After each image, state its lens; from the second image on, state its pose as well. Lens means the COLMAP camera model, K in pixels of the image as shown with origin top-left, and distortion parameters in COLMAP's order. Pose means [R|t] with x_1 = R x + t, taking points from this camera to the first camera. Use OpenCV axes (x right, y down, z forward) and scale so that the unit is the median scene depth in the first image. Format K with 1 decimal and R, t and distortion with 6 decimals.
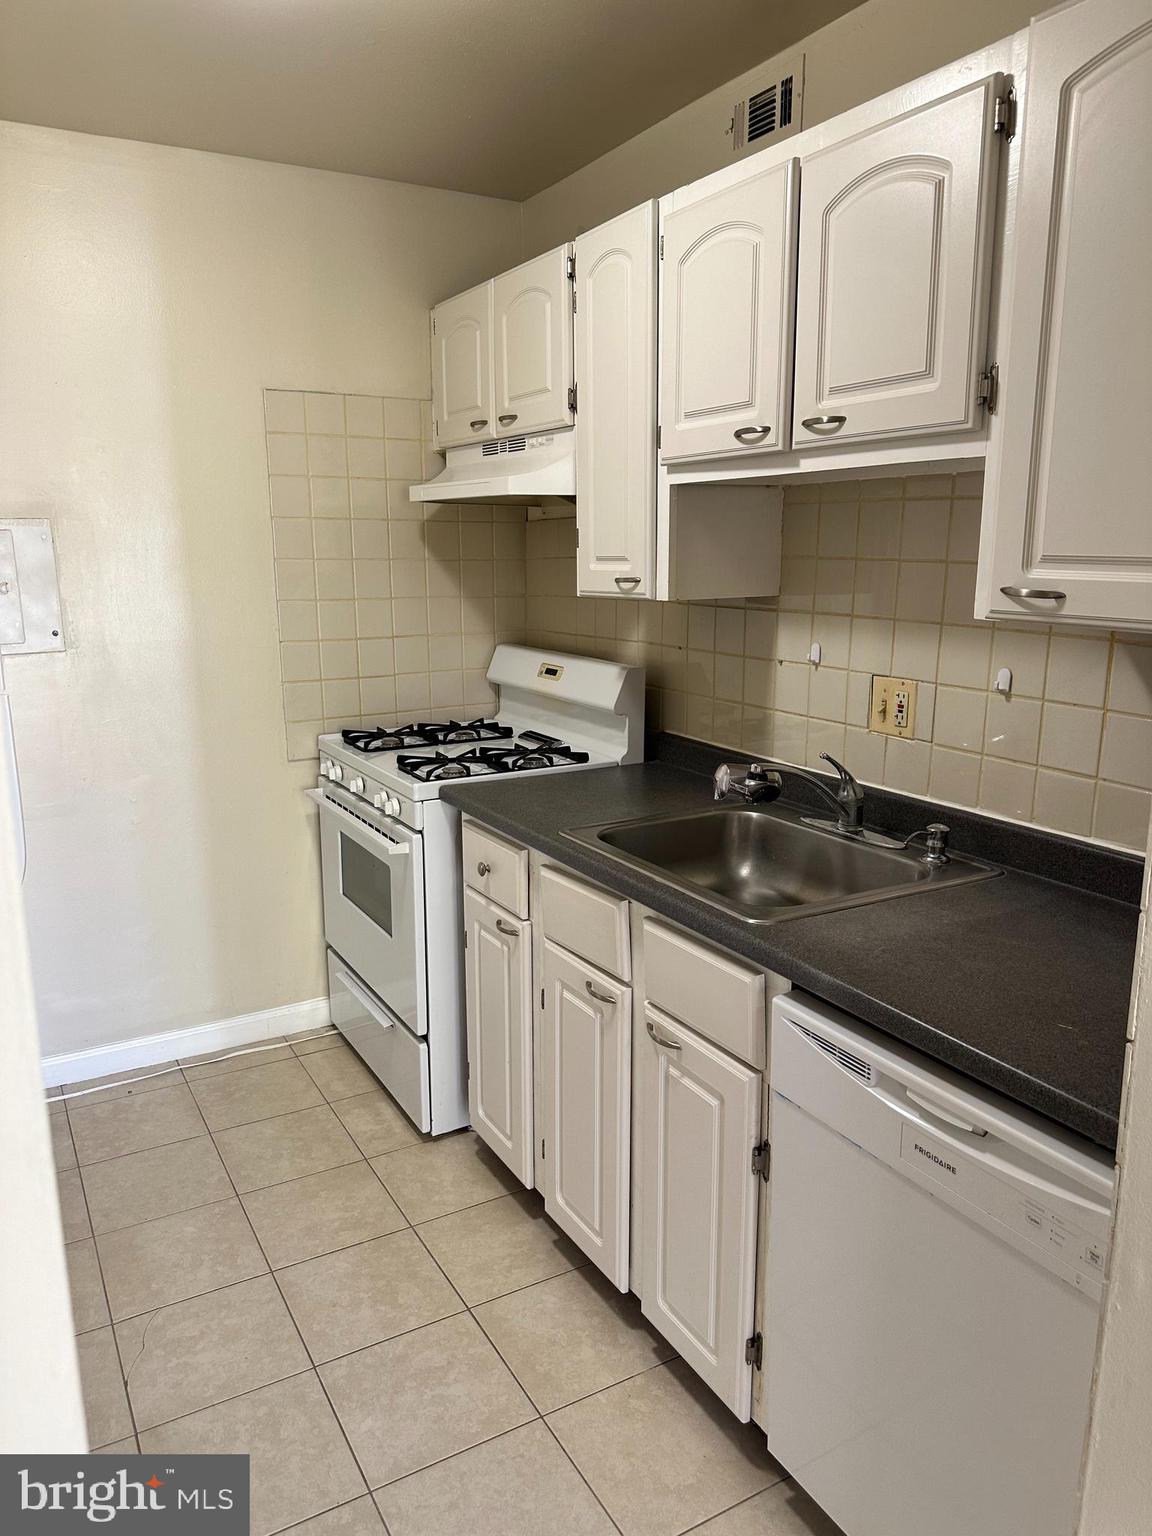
lens RADIAL K [[1089.7, 0, 584.4], [0, 1089.7, 764.9], [0, 0, 1]] dist [0.053942, -0.061802]
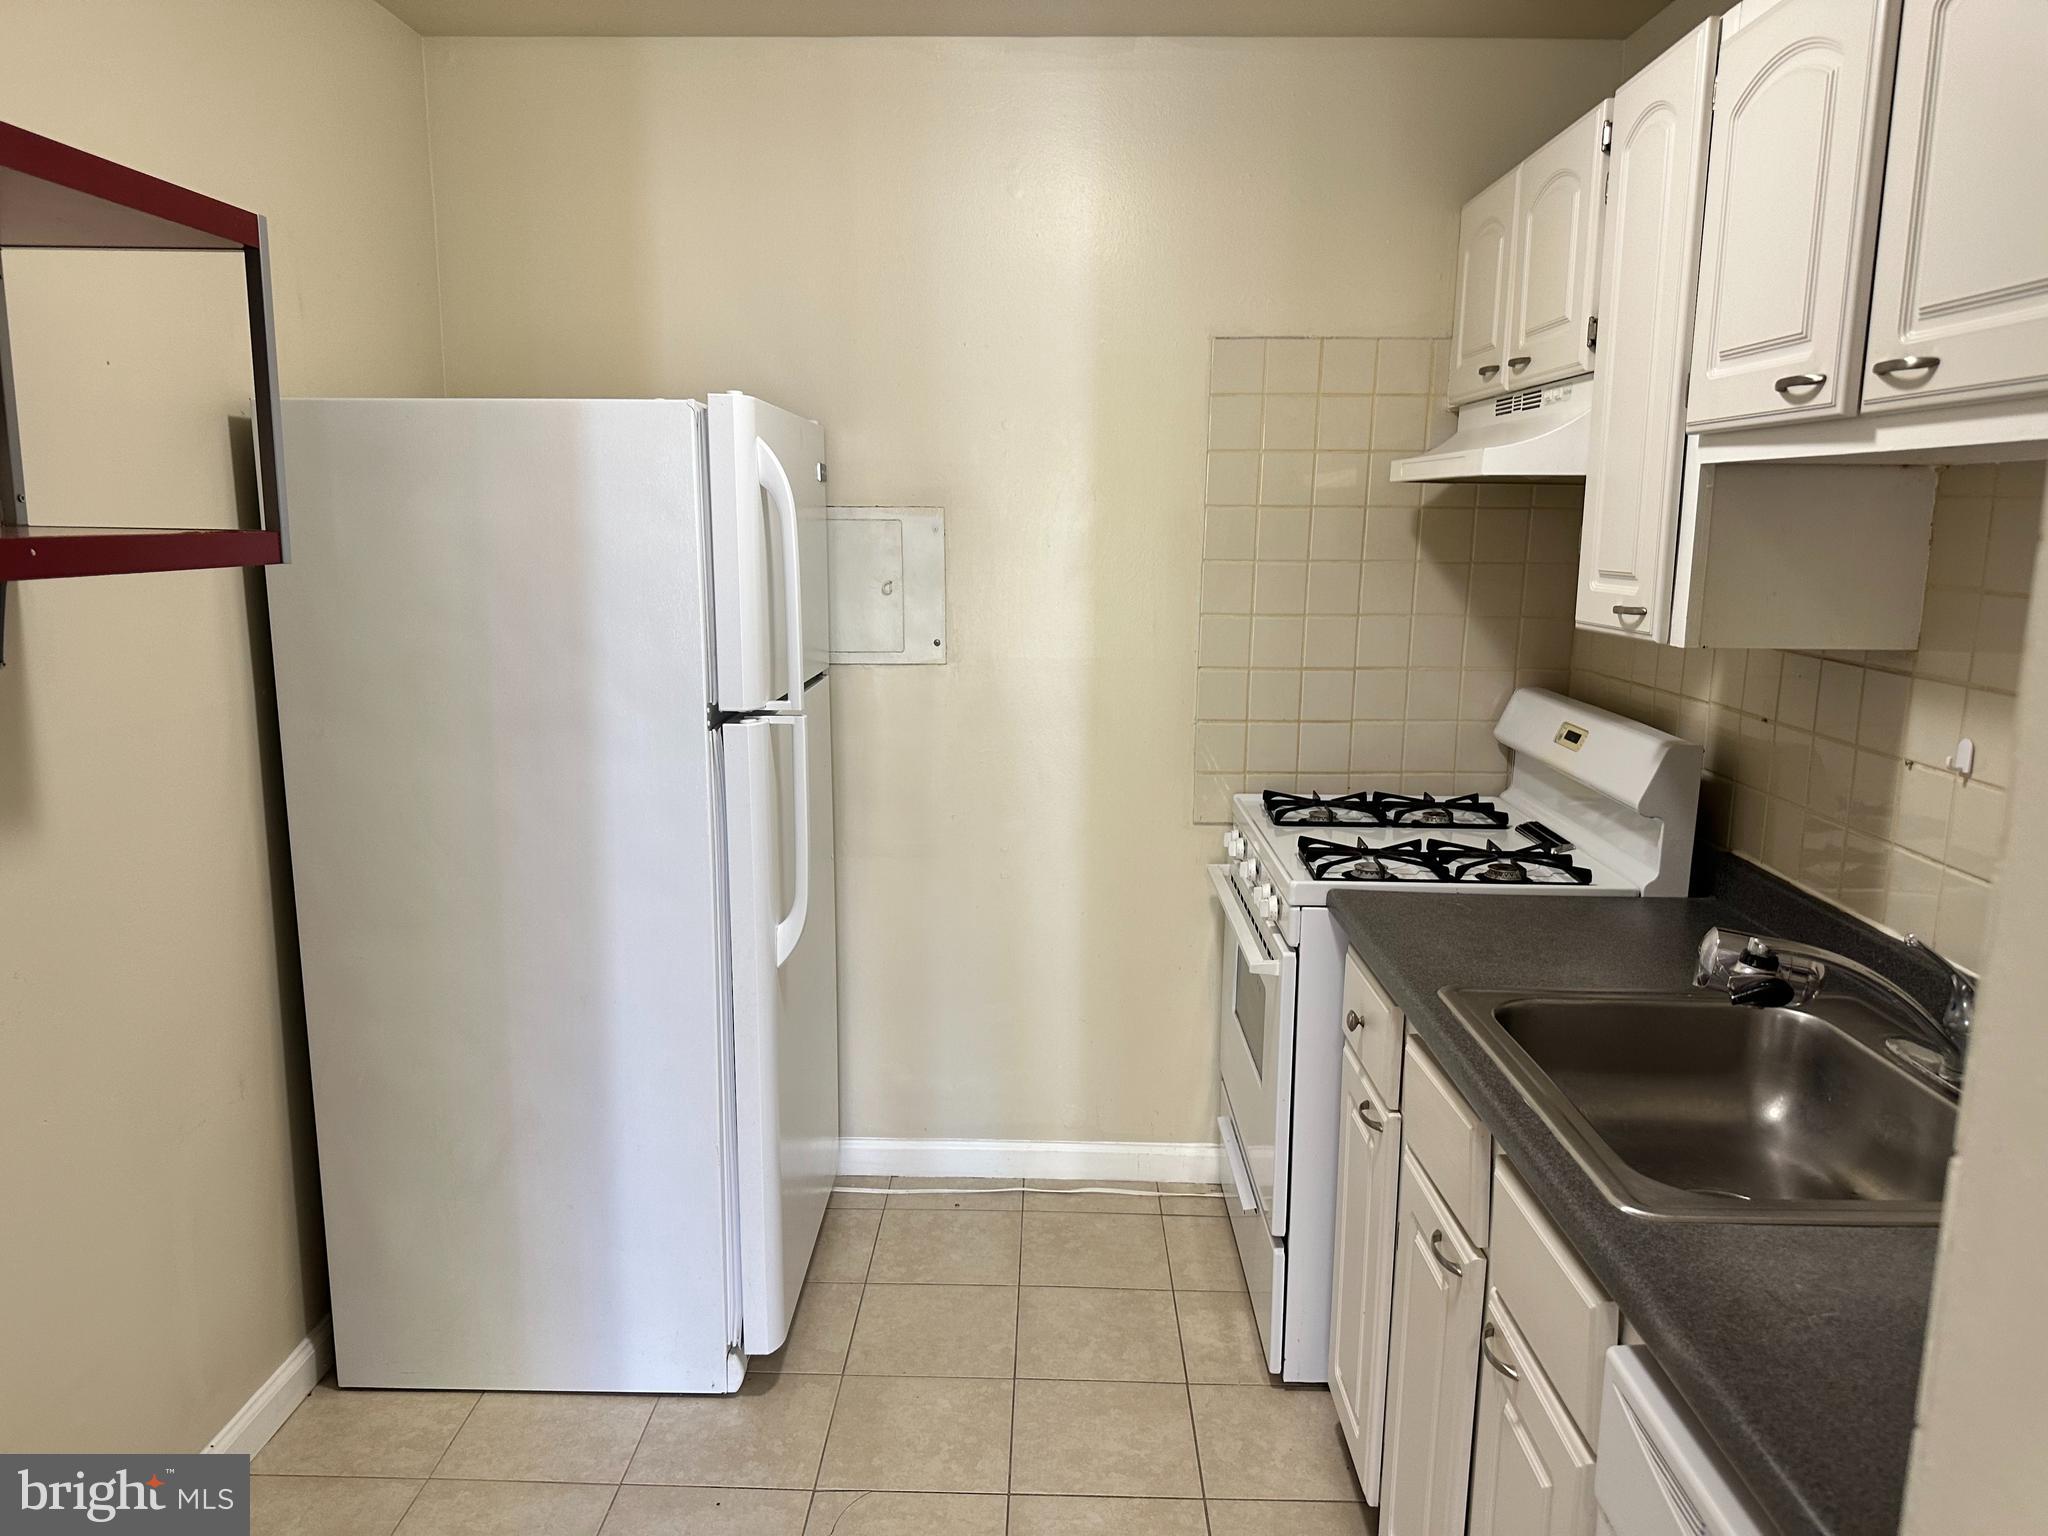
lens RADIAL K [[1452.9, 0, 1011.3], [0, 1452.9, 764.5], [0, 0, 1]] dist [0.053942, -0.061802]
pose [[0.855284, 0.098850, -0.508644, 0.157545], [-0.113661, 0.993518, 0.001960, -0.038443], [0.505540, 0.056136, 0.860975, 0.081628]]
